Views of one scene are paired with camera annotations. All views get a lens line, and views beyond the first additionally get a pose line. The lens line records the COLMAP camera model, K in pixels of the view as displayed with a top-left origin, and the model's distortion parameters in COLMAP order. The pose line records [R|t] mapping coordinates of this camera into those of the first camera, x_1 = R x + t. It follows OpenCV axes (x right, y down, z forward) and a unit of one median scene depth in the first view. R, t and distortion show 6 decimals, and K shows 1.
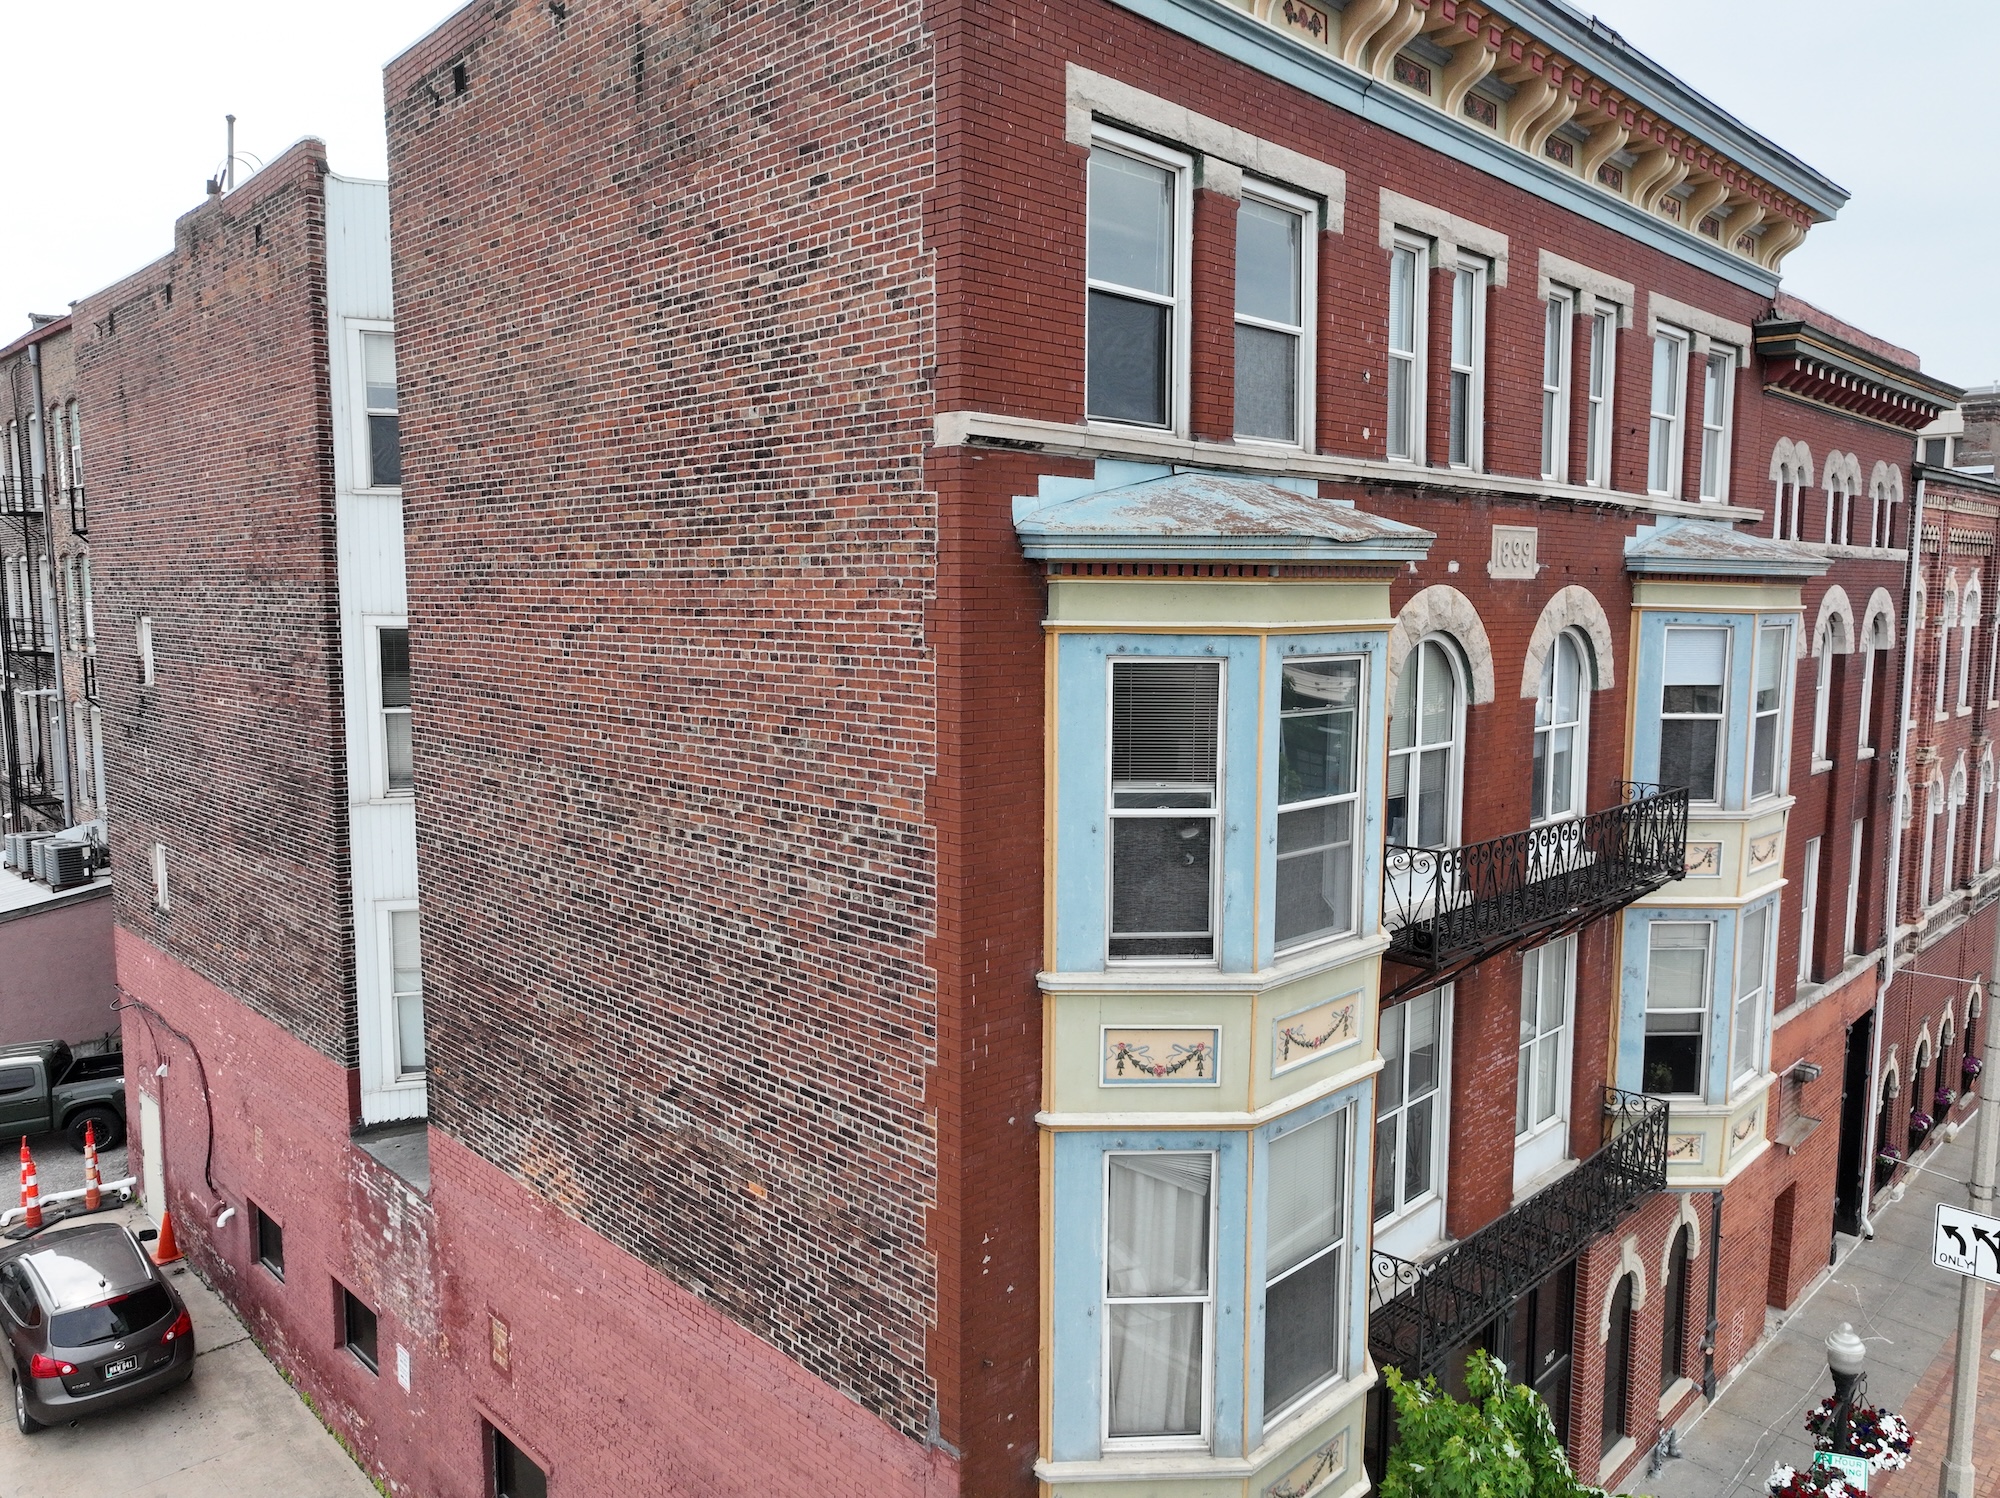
lens RADIAL K [[1414.8, 0, 1007.3], [0, 1414.8, 746.6], [0, 0, 1]] dist [0.002272, 0.015235]
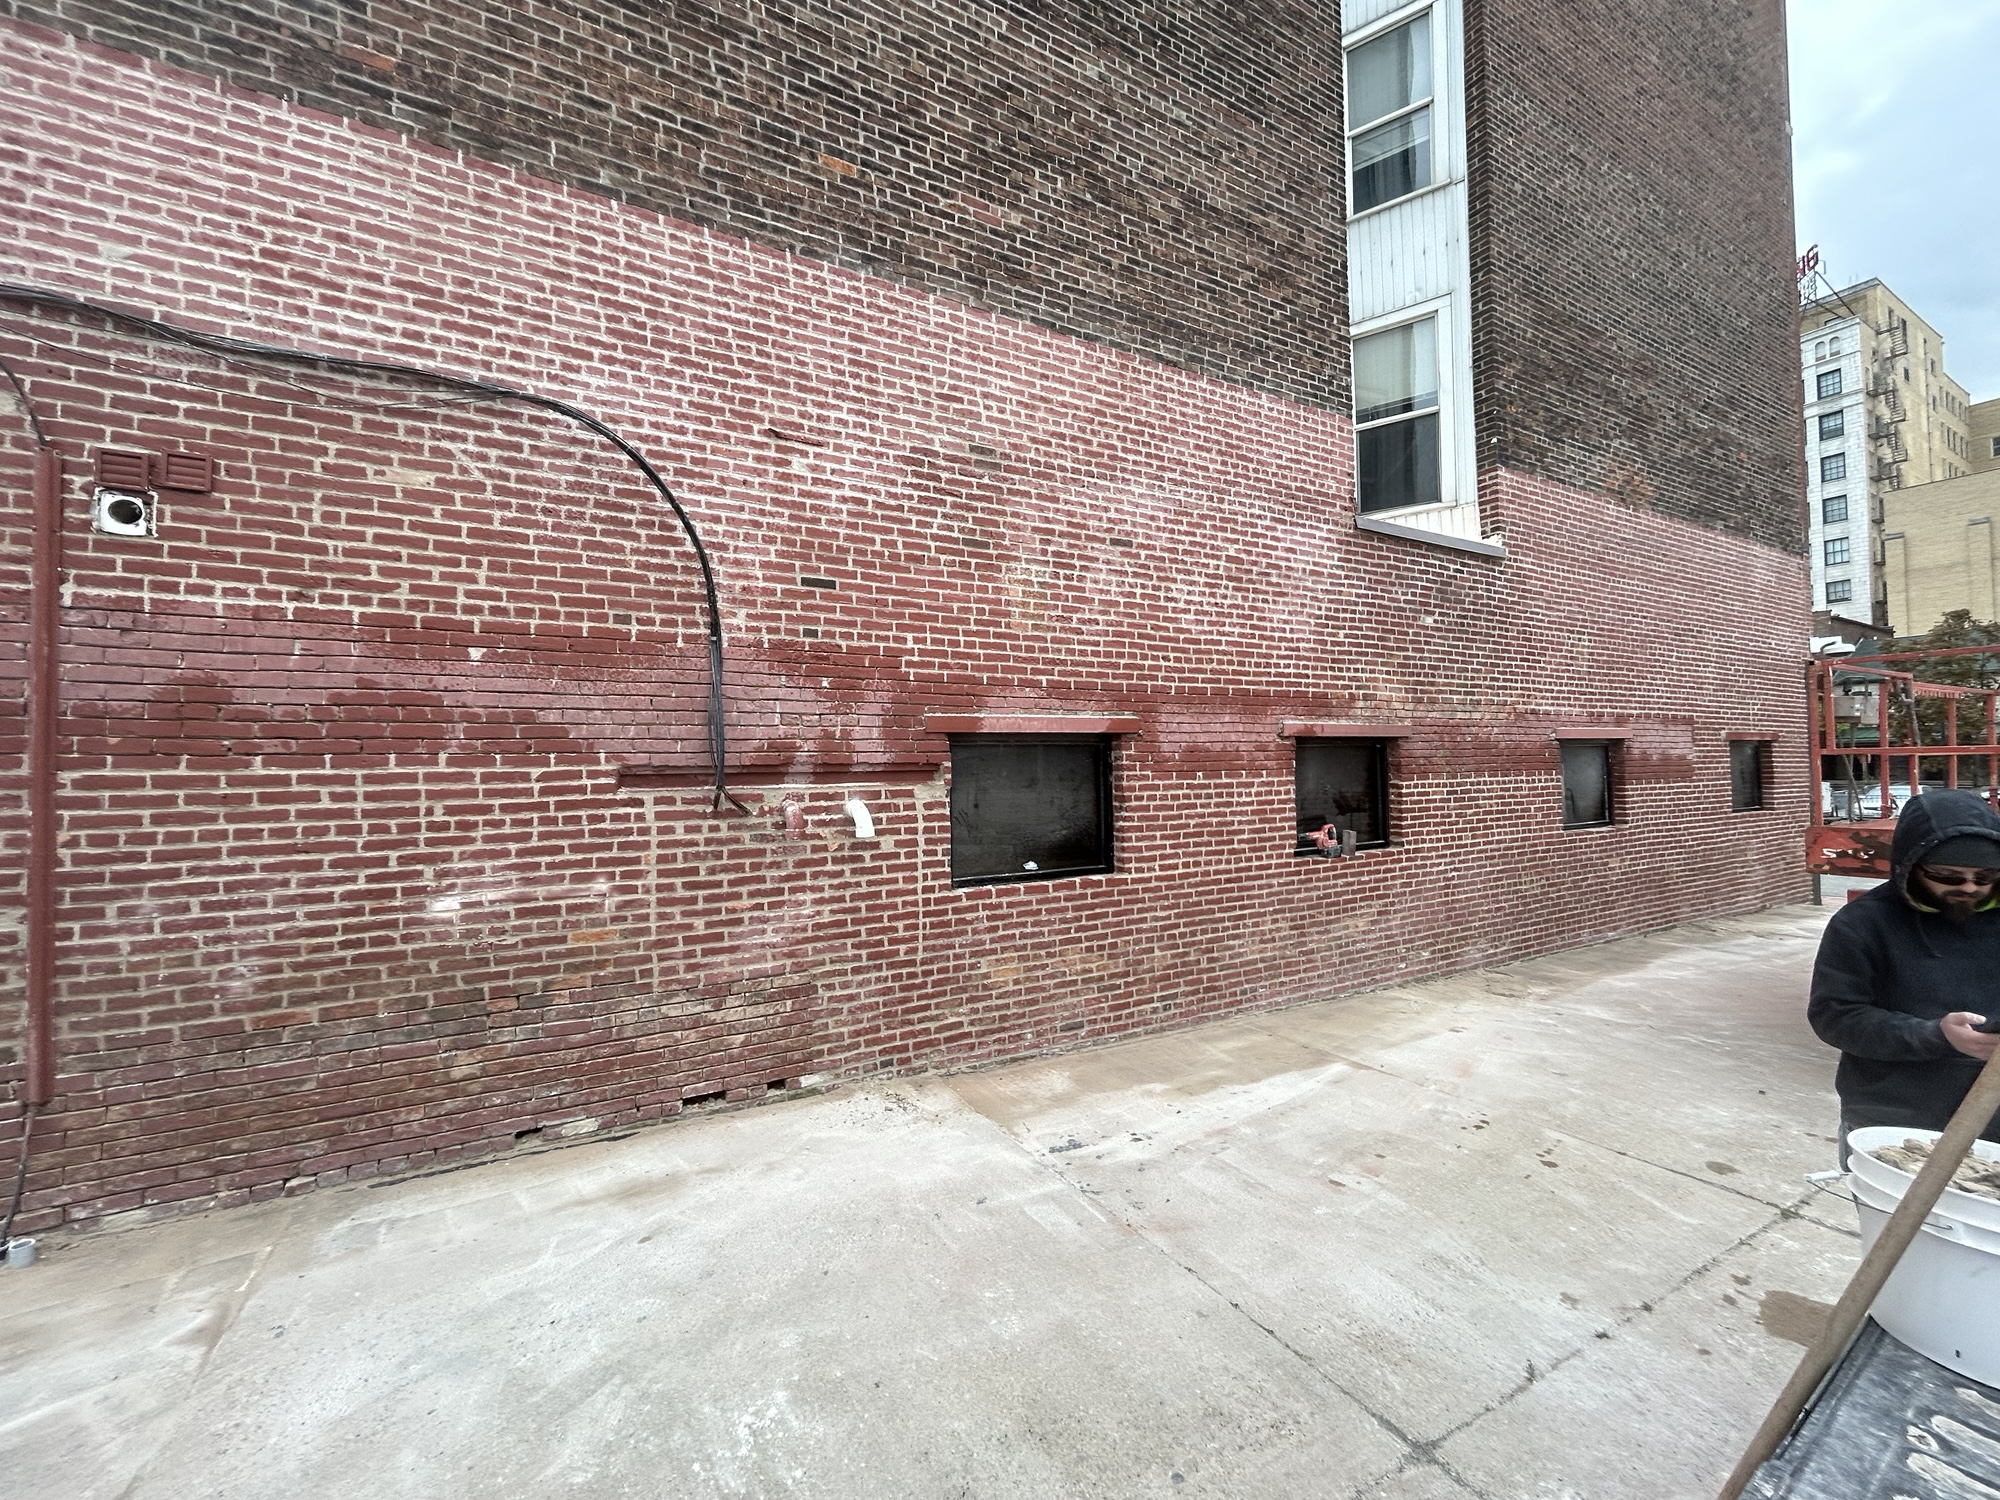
lens RADIAL K [[805.0, 0, 985.7], [0, 805.0, 745.4], [0, 0, 1]] dist [-0.001625, 0.000243]
pose [[0.272210, 0.006212, 0.962218, -1.392389], [0.114457, 0.992671, -0.038788, 0.589642], [-0.955406, 0.120691, 0.269504, 1.636897]]
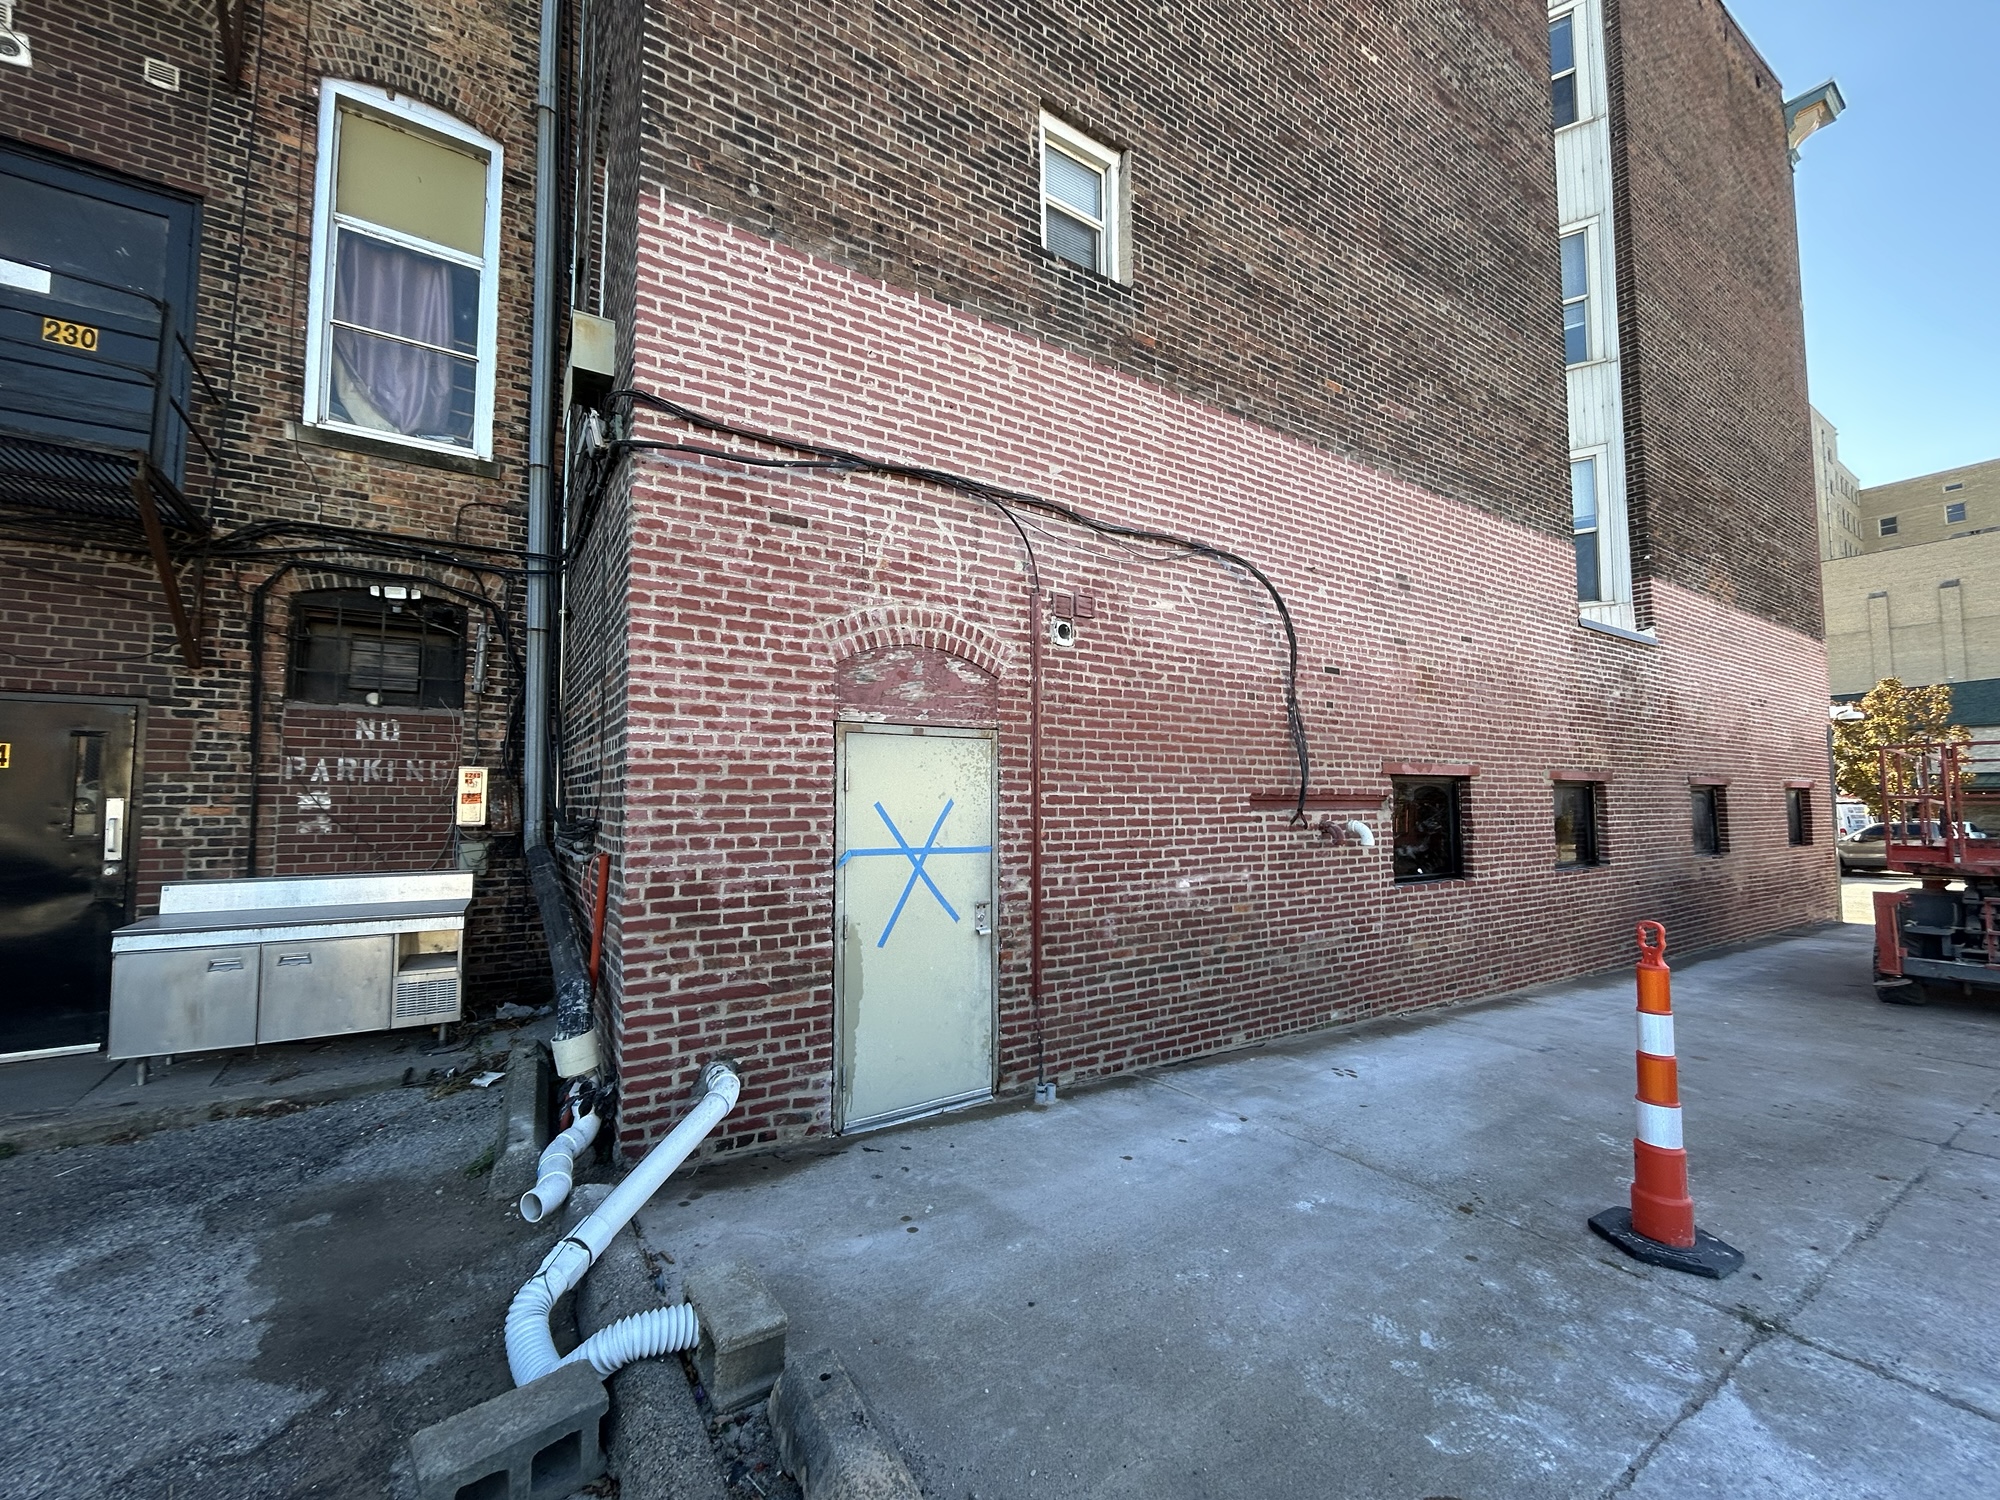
lens RADIAL K [[805.0, 0, 988.4], [0, 805.0, 739.3], [0, 0, 1]] dist [-0.001625, 0.000243]
pose [[0.208118, 0.052145, 0.976713, -1.664045], [0.095086, 0.992769, -0.073263, 0.550978], [-0.973471, 0.108119, 0.201655, 1.961649]]
